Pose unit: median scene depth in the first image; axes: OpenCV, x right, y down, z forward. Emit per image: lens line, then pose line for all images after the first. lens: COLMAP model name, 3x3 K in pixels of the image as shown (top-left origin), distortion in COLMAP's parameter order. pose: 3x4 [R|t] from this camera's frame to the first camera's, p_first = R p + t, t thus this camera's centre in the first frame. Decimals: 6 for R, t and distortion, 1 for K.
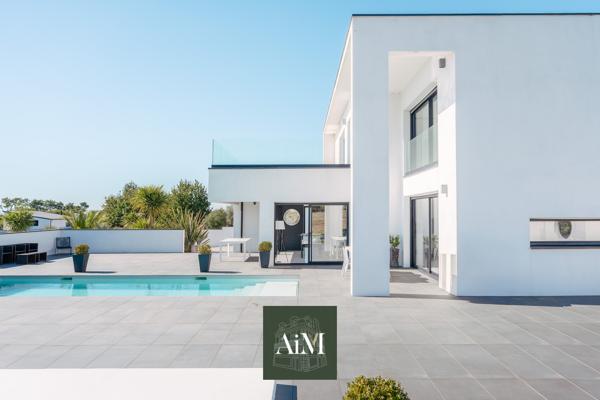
lens RADIAL K [[364.6, 0, 302.2], [0, 364.6, 186.2], [0, 0, 1]] dist [-0.004666, -0.001115]
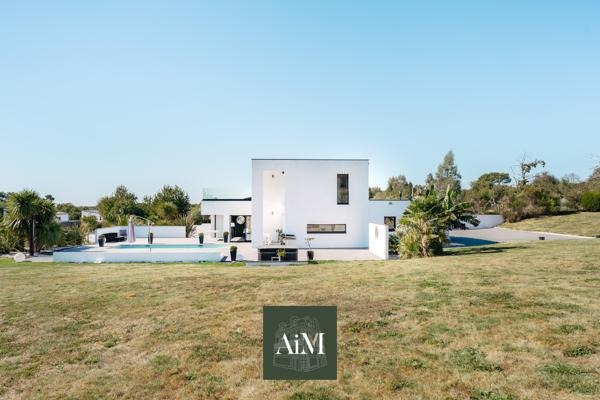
lens RADIAL K [[364.6, 0, 302.2], [0, 364.6, 186.2], [0, 0, 1]] dist [-0.004666, -0.001115]
pose [[0.996652, 0.010092, 0.081139, 0.143674], [-0.011634, 0.999760, 0.018562, -0.141440], [-0.080932, -0.019443, 0.996530, -1.017220]]
